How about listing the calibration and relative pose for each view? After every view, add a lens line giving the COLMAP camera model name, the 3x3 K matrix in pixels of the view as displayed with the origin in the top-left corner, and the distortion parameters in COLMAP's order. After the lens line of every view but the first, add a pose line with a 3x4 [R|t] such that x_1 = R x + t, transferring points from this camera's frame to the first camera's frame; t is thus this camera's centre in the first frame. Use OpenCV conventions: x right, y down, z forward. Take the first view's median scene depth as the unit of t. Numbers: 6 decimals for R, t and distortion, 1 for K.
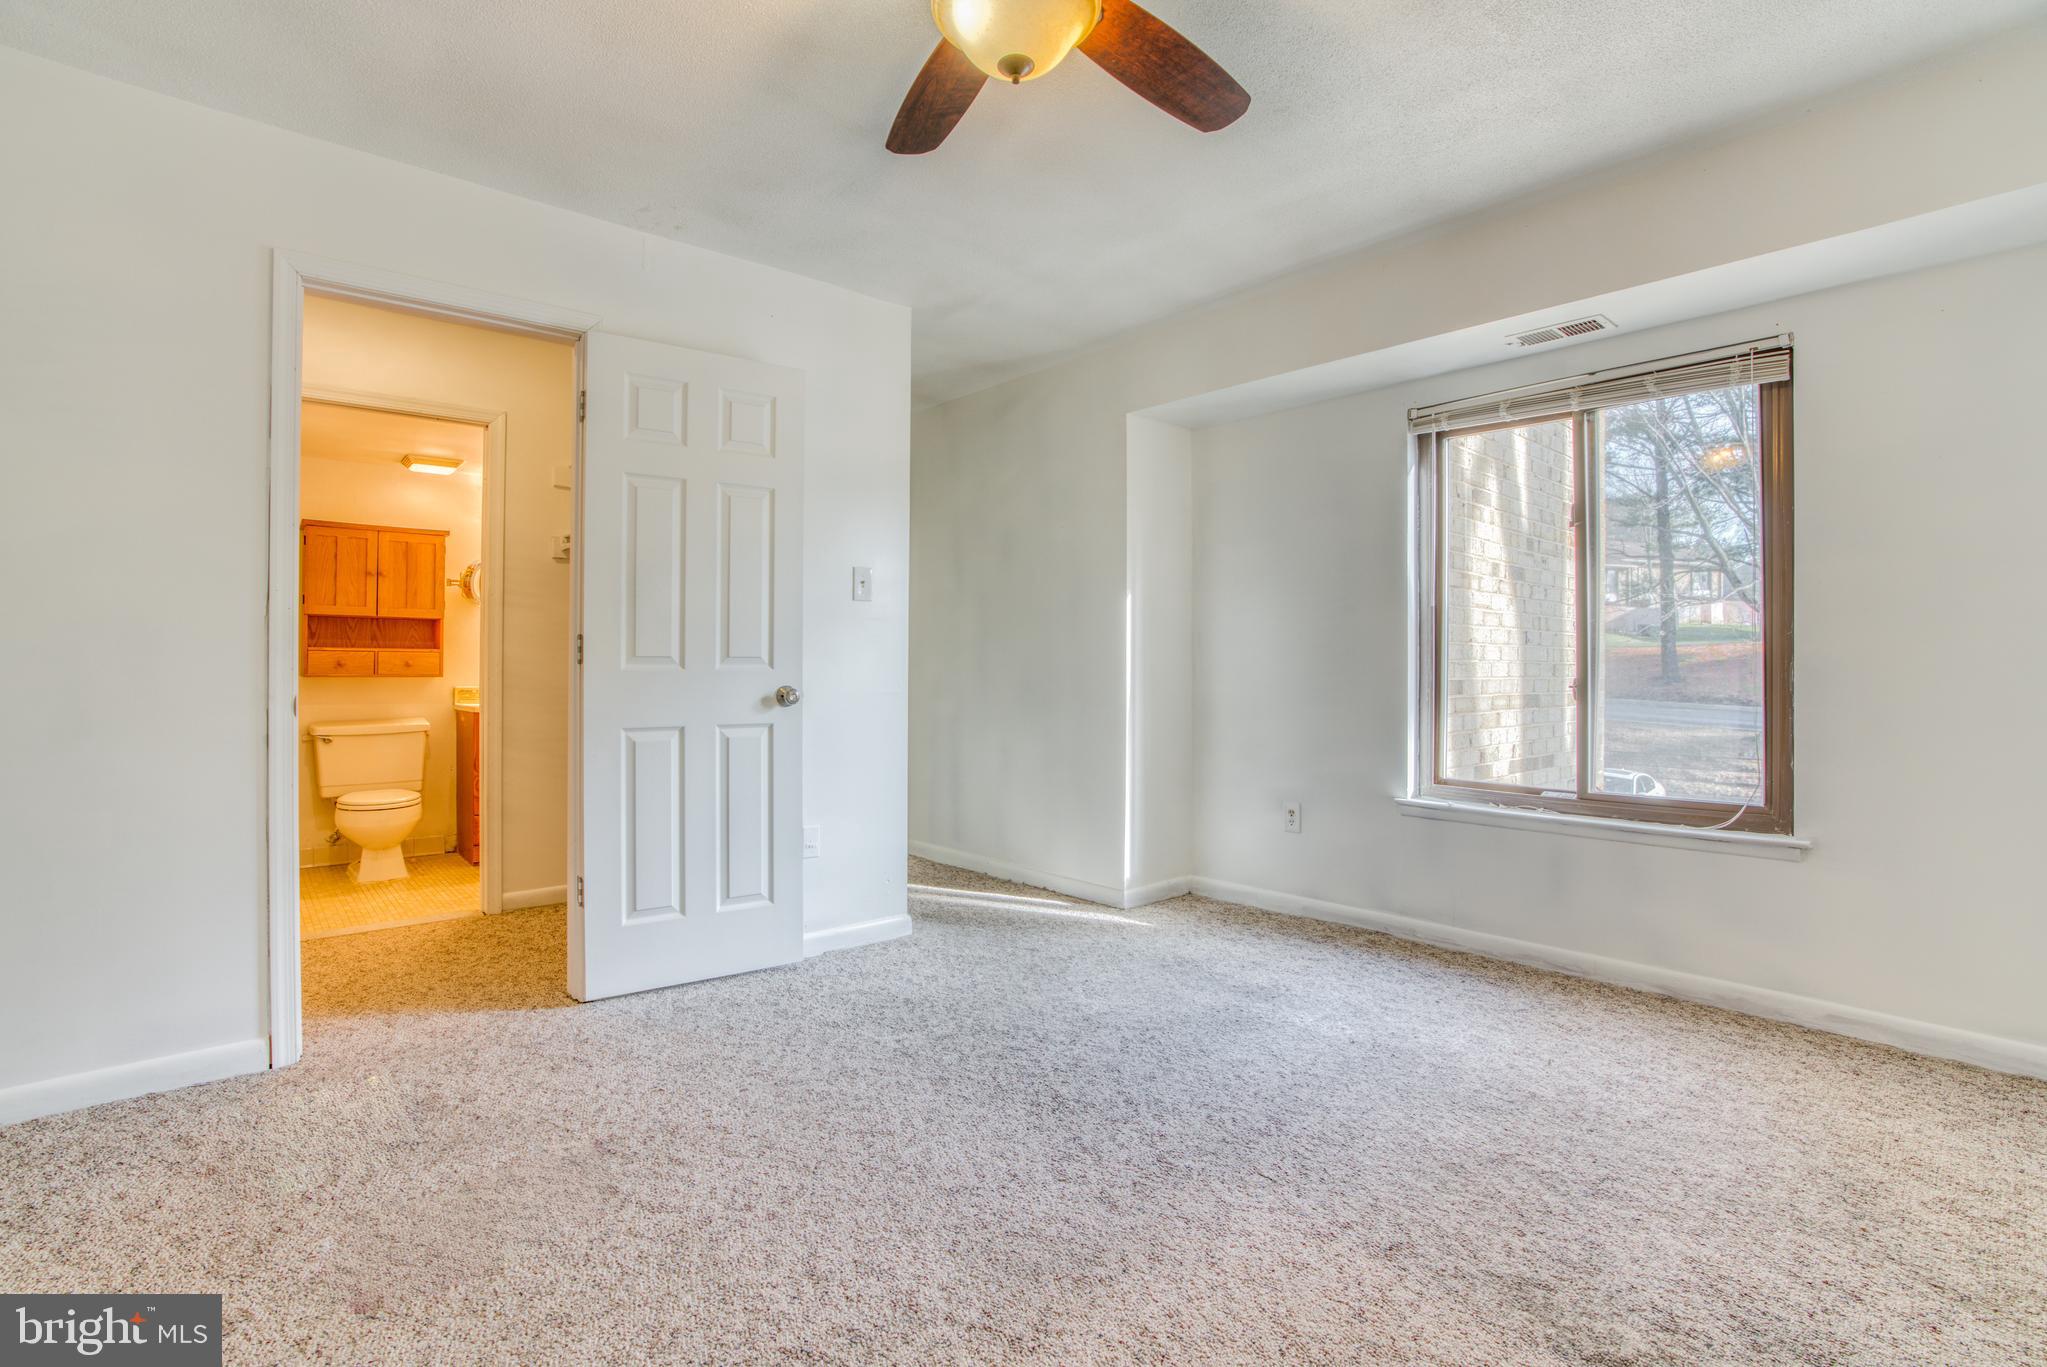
lens RADIAL K [[952.7, 0, 1010.3], [0, 952.7, 667.0], [0, 0, 1]] dist [-0.070369, 0.027287]
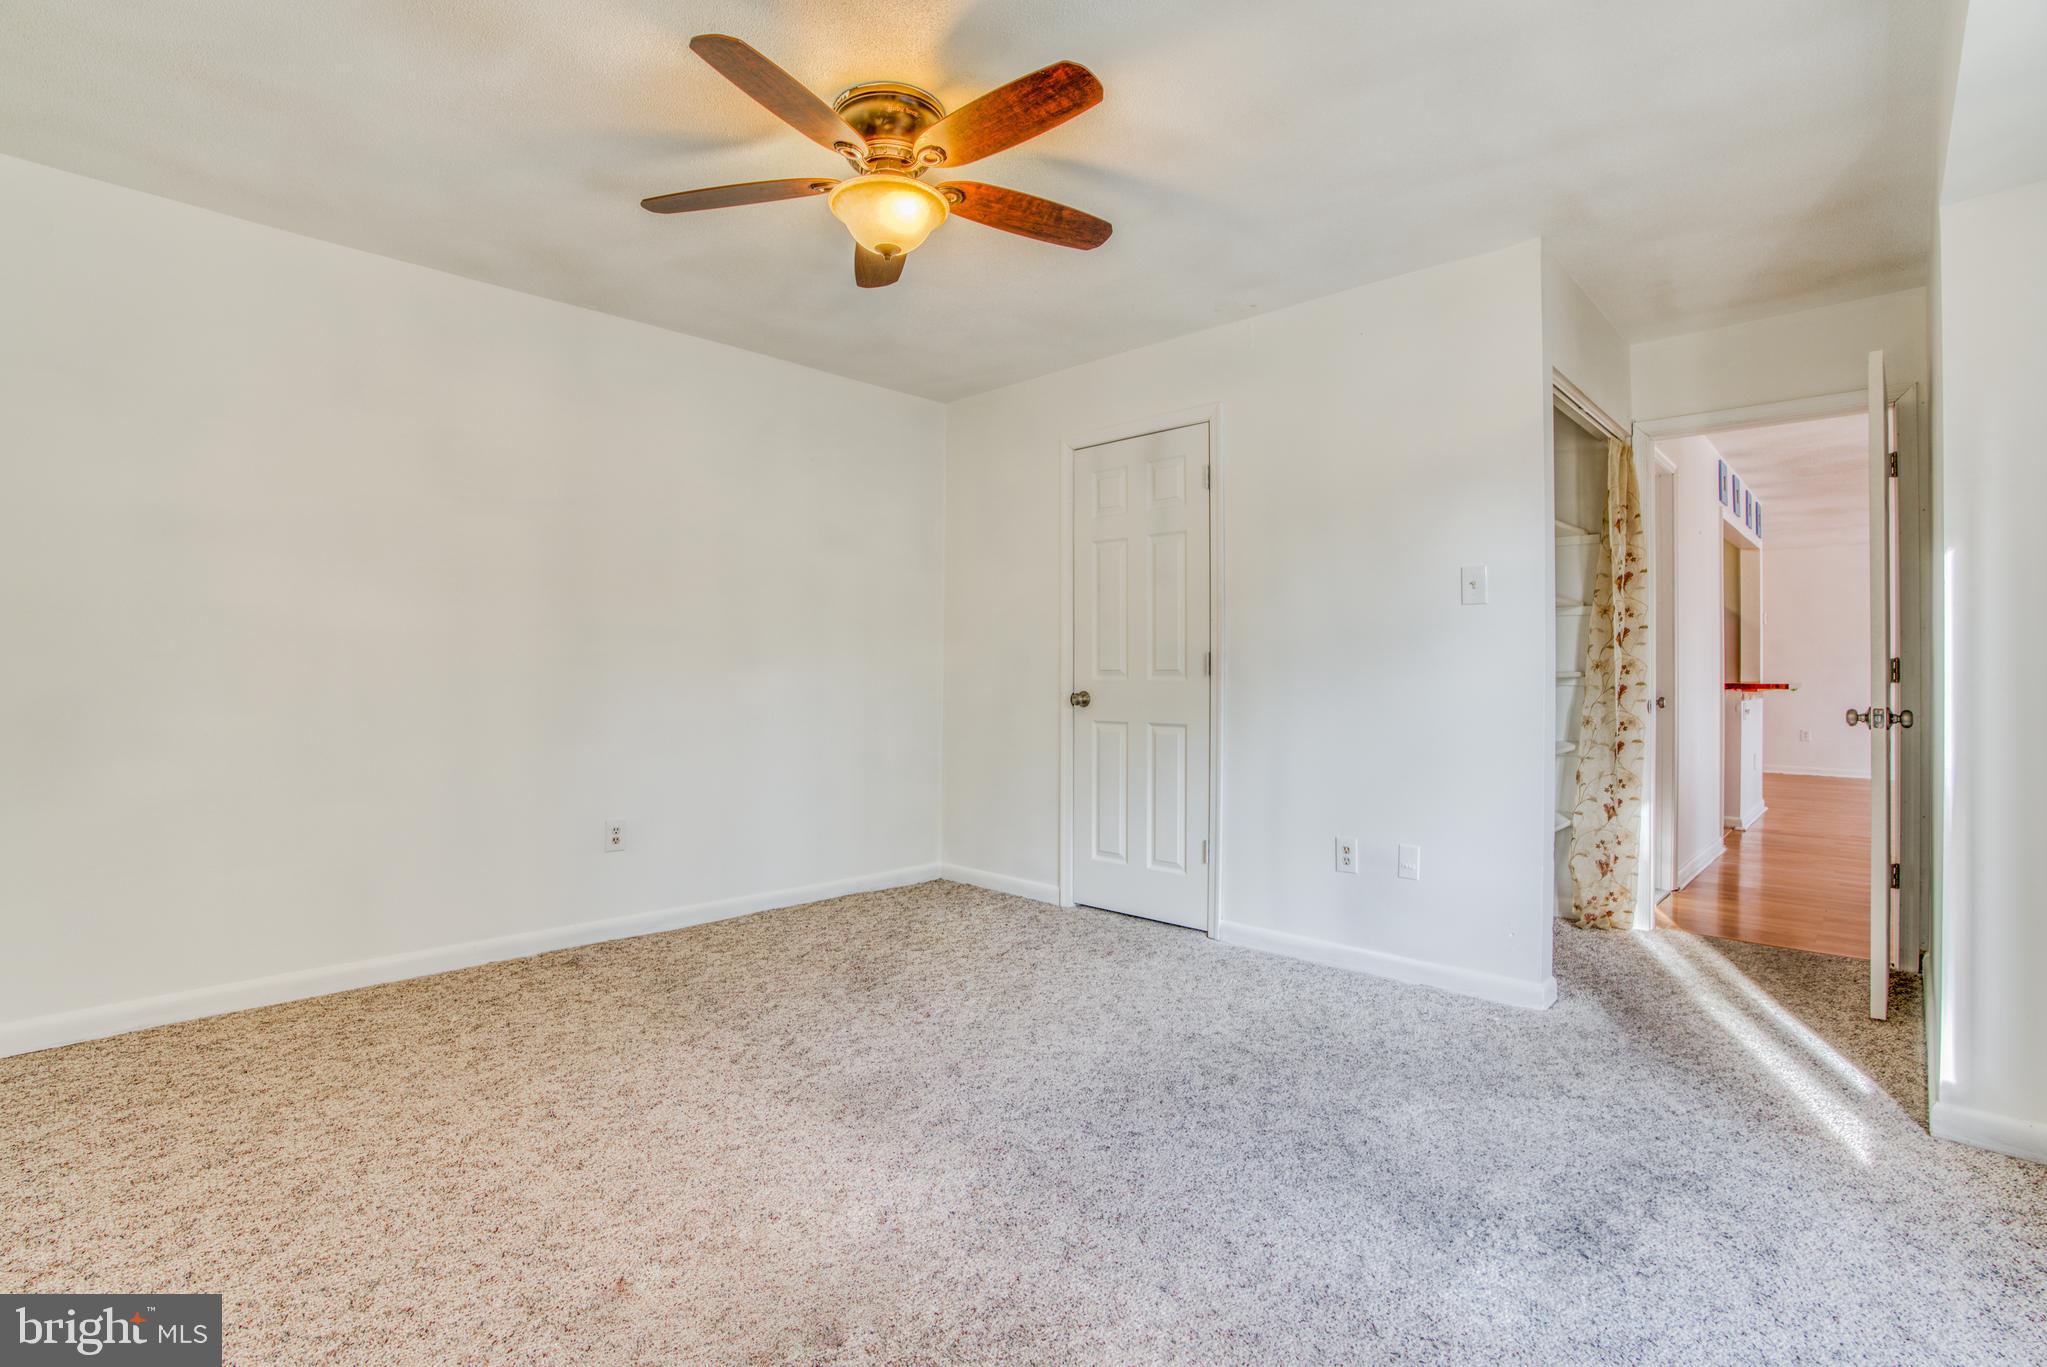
lens RADIAL K [[952.7, 0, 1010.3], [0, 952.7, 667.0], [0, 0, 1]] dist [-0.070369, 0.027287]
pose [[0.081886, -0.007864, -0.996611, 0.883746], [-0.000301, 0.999969, -0.007915, -0.006181], [0.996642, 0.000948, 0.081881, 0.653789]]
